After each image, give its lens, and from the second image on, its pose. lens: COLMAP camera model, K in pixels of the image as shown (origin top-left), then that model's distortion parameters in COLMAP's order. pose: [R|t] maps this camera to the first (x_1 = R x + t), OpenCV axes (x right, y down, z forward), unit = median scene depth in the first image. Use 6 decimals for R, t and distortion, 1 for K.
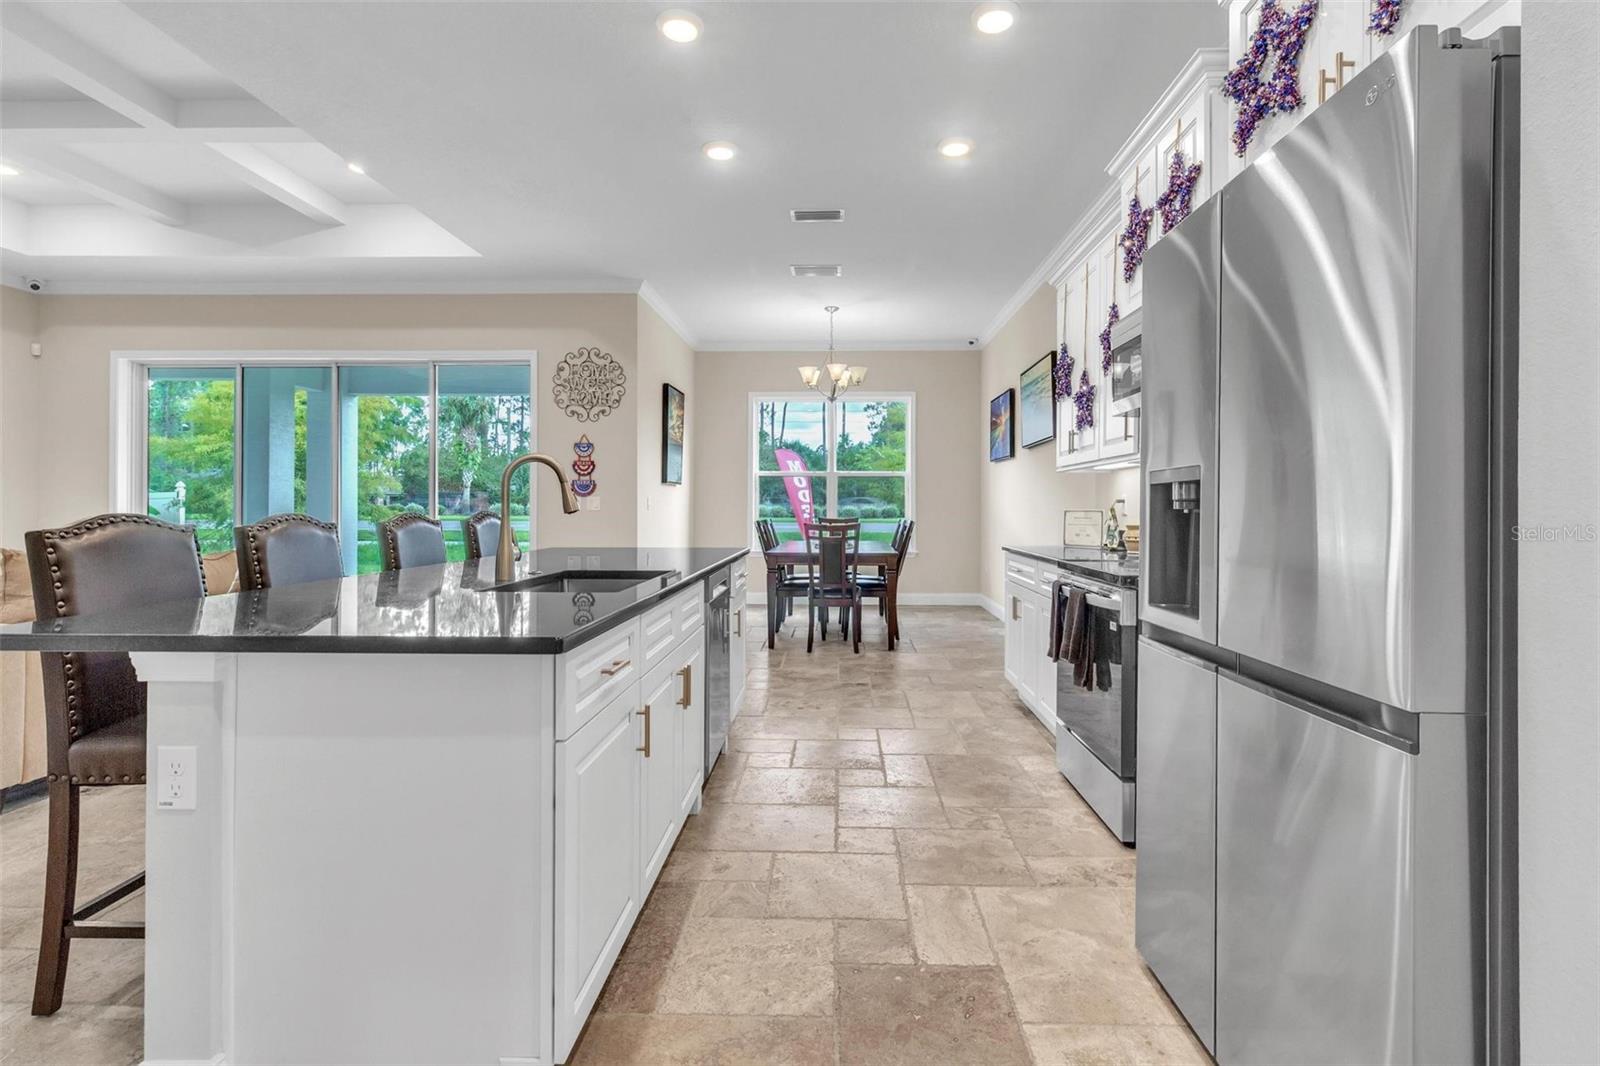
lens RADIAL K [[770.7, 0, 807.5], [0, 770.7, 504.4], [0, 0, 1]] dist [0.003186, 0.002117]
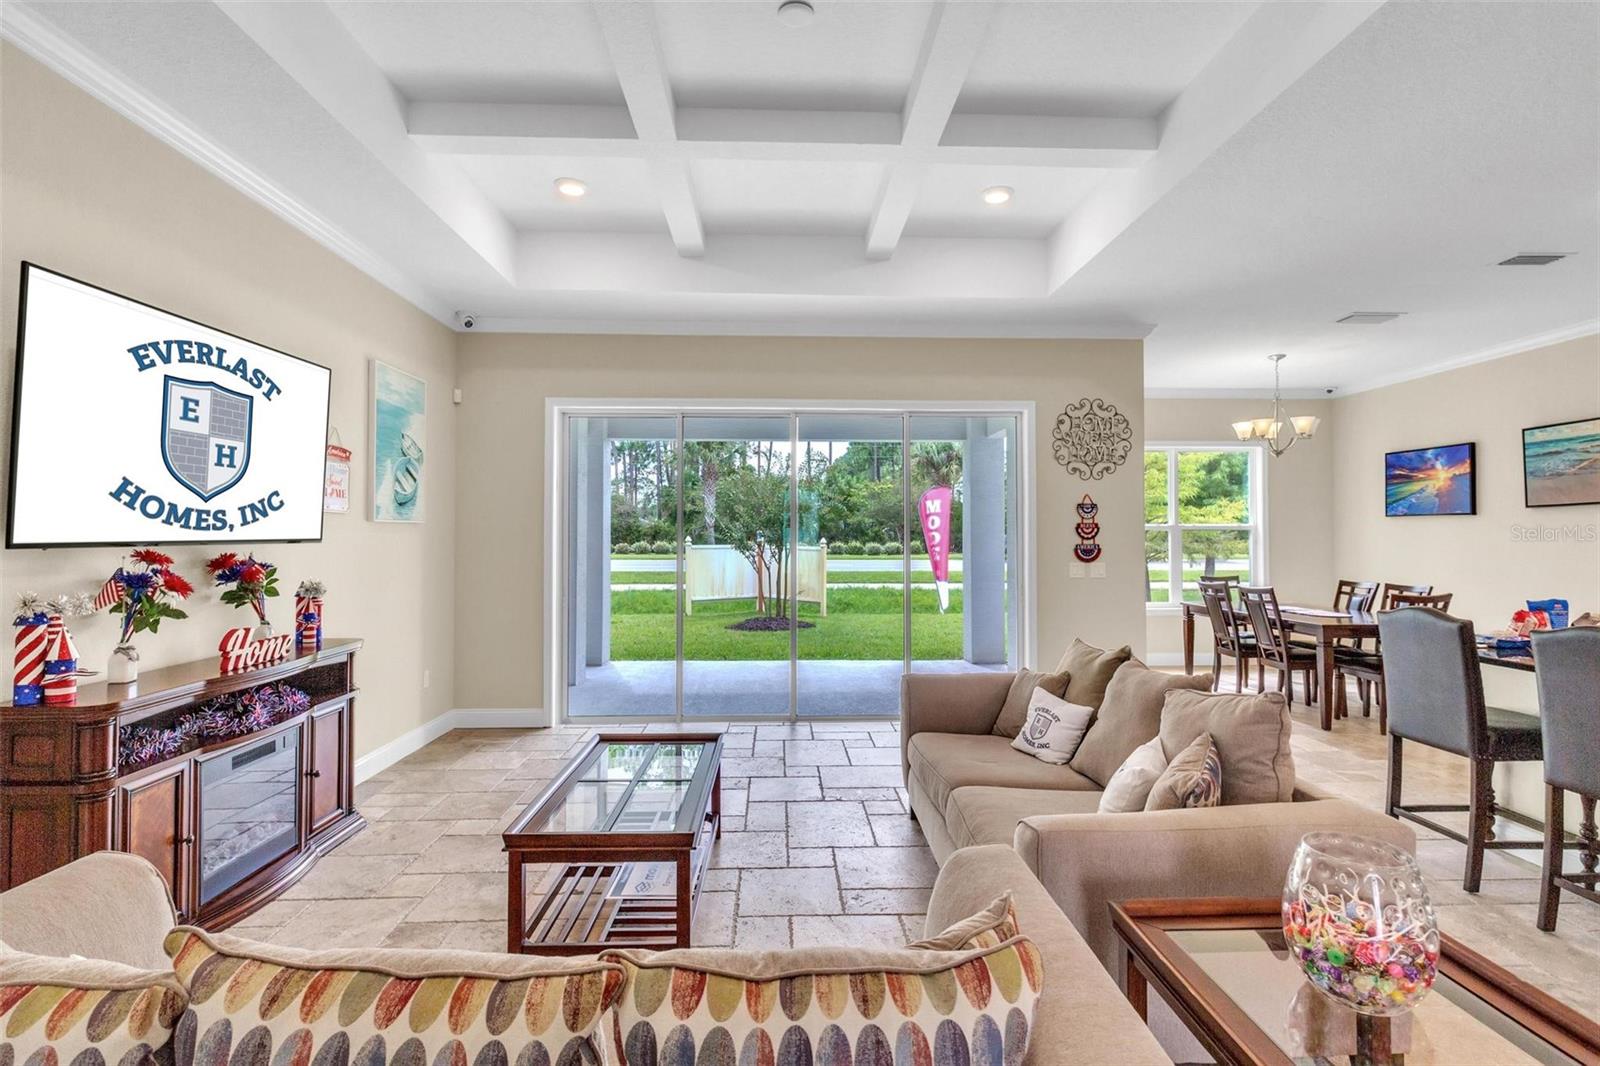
lens RADIAL K [[770.7, 0, 789.5], [0, 770.7, 541.3], [0, 0, 1]] dist [0.003186, 0.002117]
pose [[0.996745, -0.007331, 0.080289, -0.713970], [0.007057, 0.999968, 0.003694, -0.040647], [-0.080314, -0.003115, 0.996765, 0.119898]]
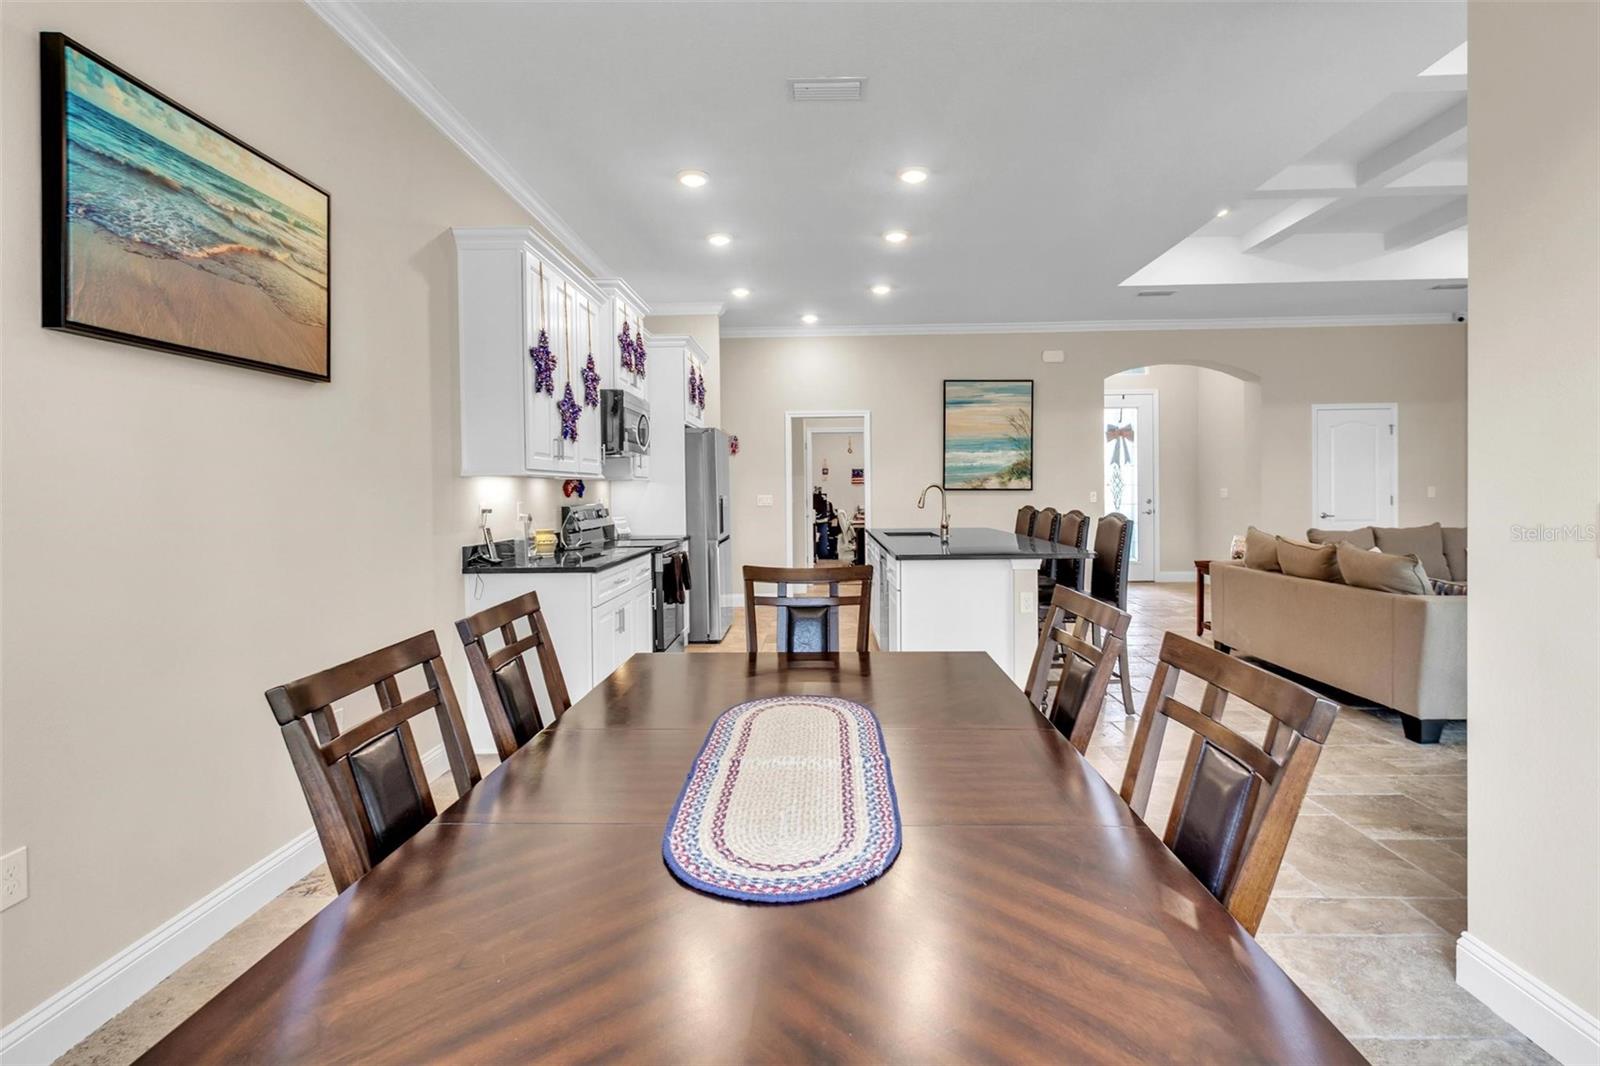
lens RADIAL K [[770.7, 0, 804.7], [0, 770.7, 498.0], [0, 0, 1]] dist [0.003186, 0.002117]
pose [[-0.999900, 0.007698, -0.011830, 0.032590], [0.007625, 0.999951, 0.006247, -0.014019], [0.011878, 0.006157, -0.999911, 1.278478]]
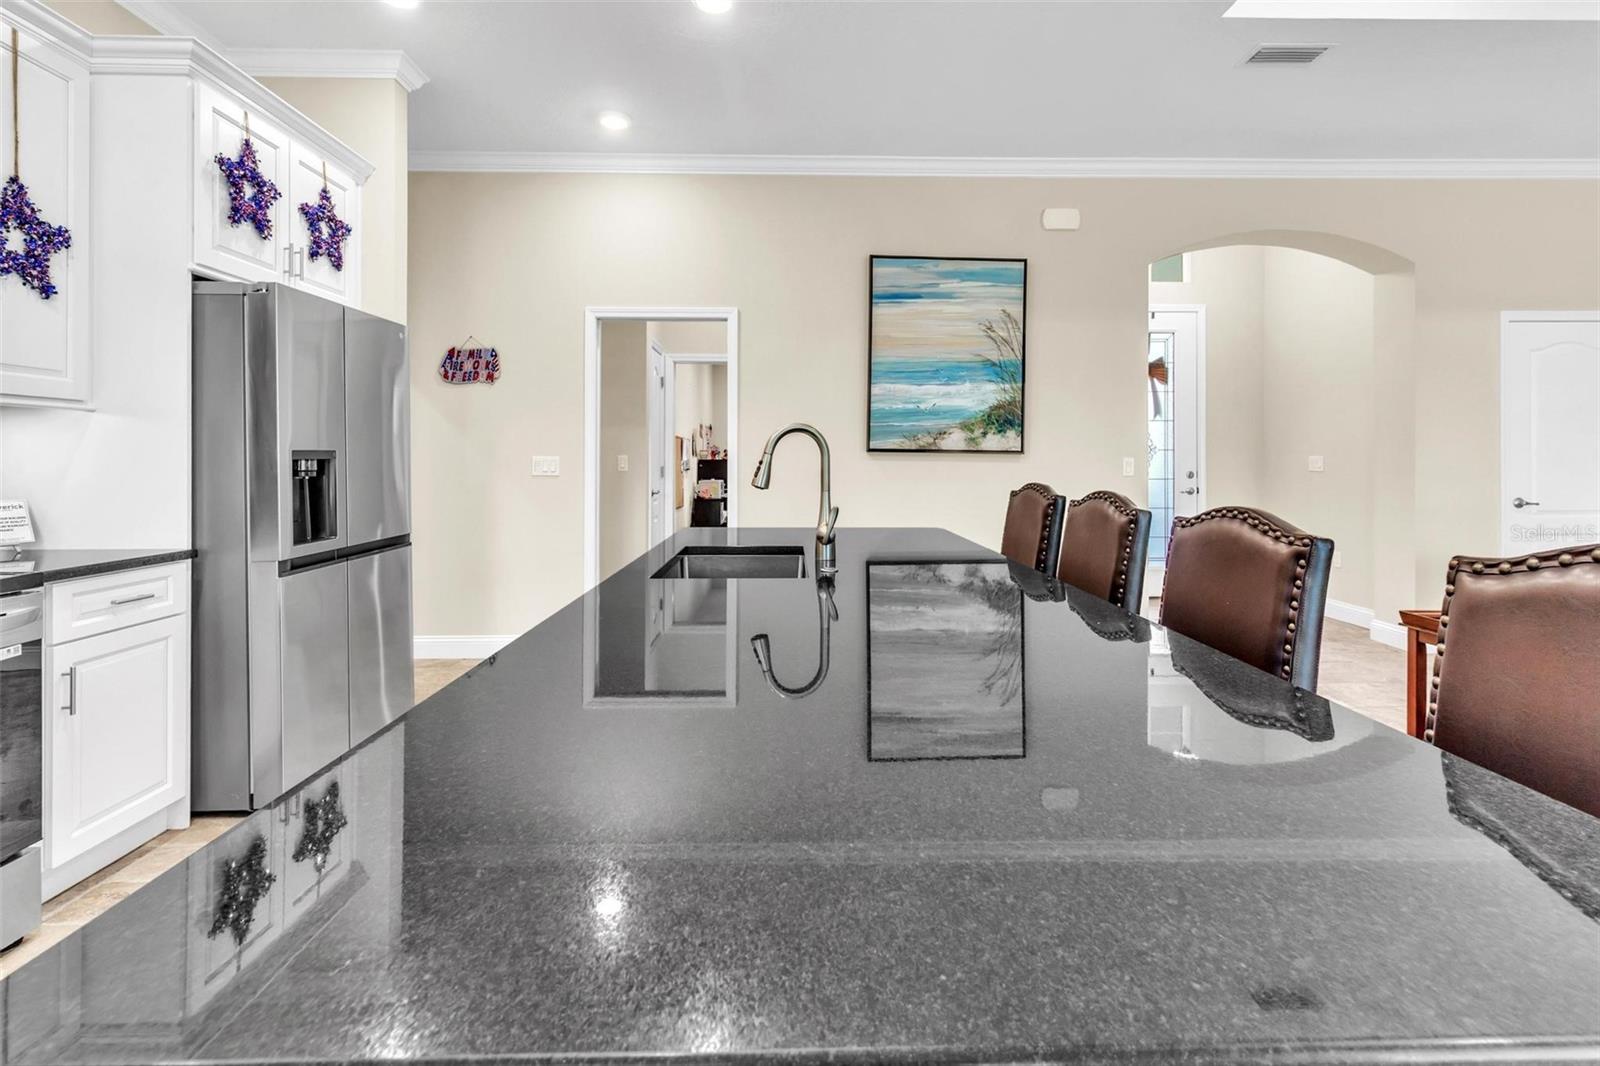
lens RADIAL K [[770.7, 0, 809.9], [0, 770.7, 453.4], [0, 0, 1]] dist [0.003186, 0.002117]
pose [[-0.997786, -0.005342, -0.066297, -0.112633], [-0.004573, 0.999921, -0.011741, -0.007009], [0.066354, -0.011412, -0.997731, 0.711294]]
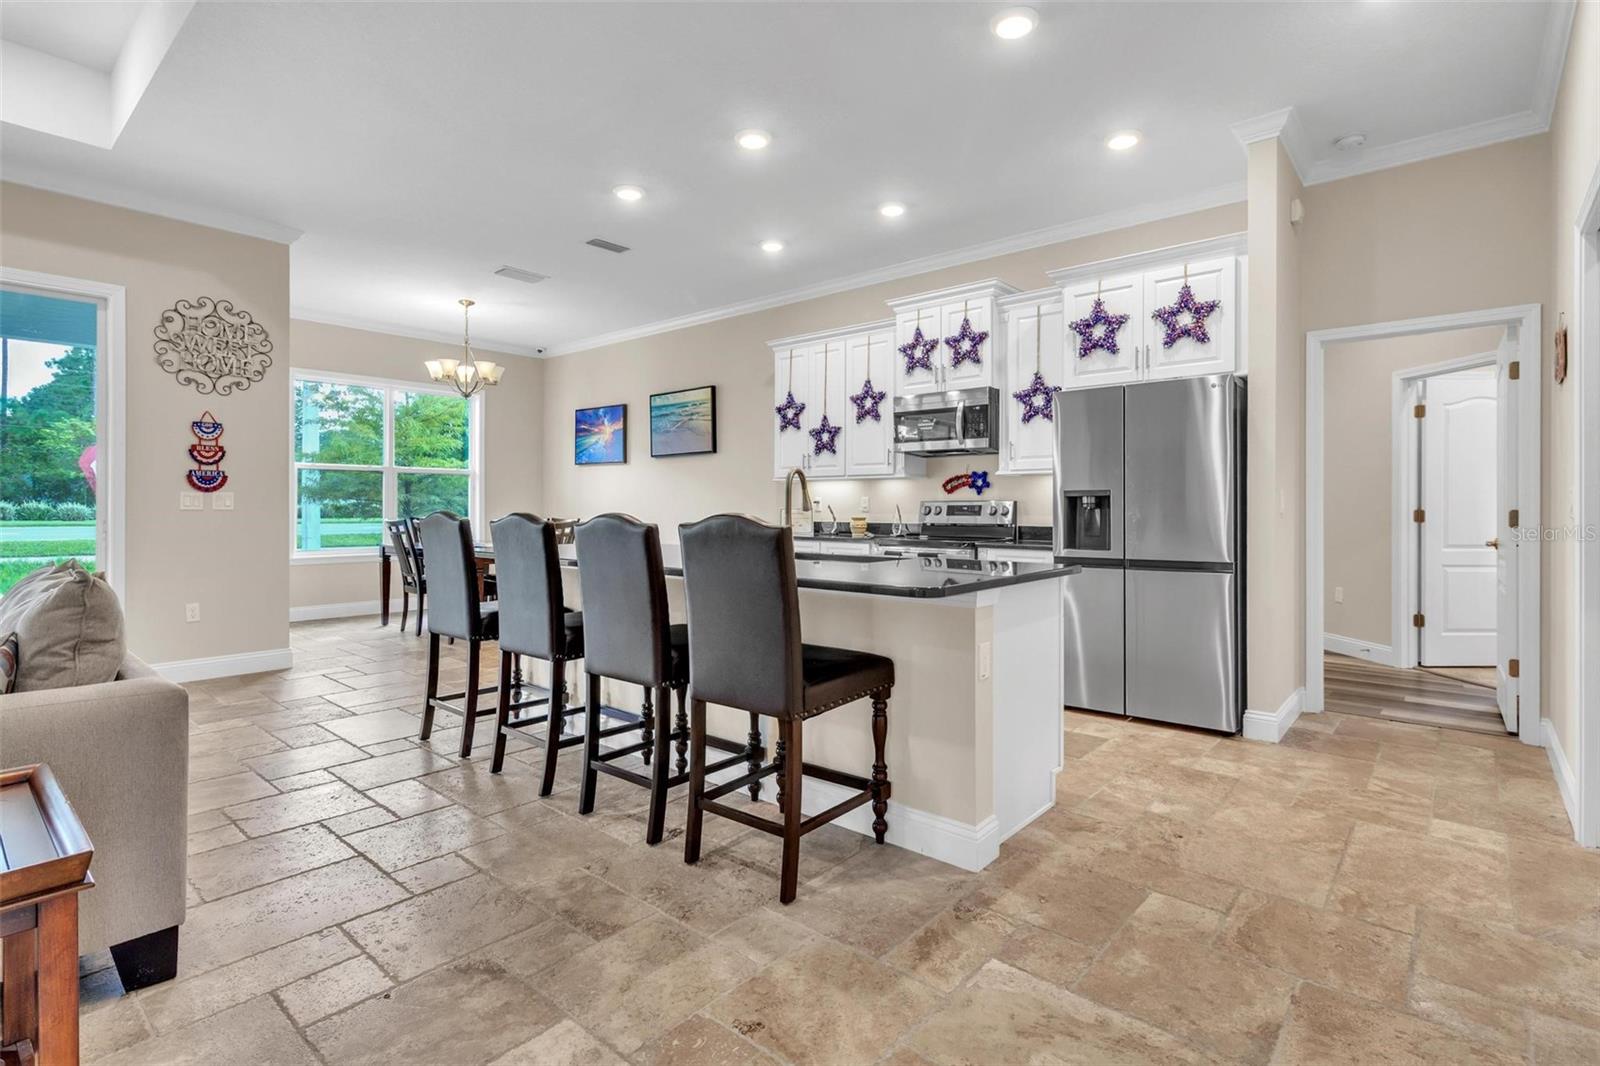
lens RADIAL K [[770.7, 0, 814.4], [0, 770.7, 501.9], [0, 0, 1]] dist [0.003186, 0.002117]
pose [[0.616924, 0.002951, 0.787017, -0.521871], [-0.003066, 0.999994, -0.001347, -0.000963], [-0.787017, -0.001582, 0.616930, 0.052010]]
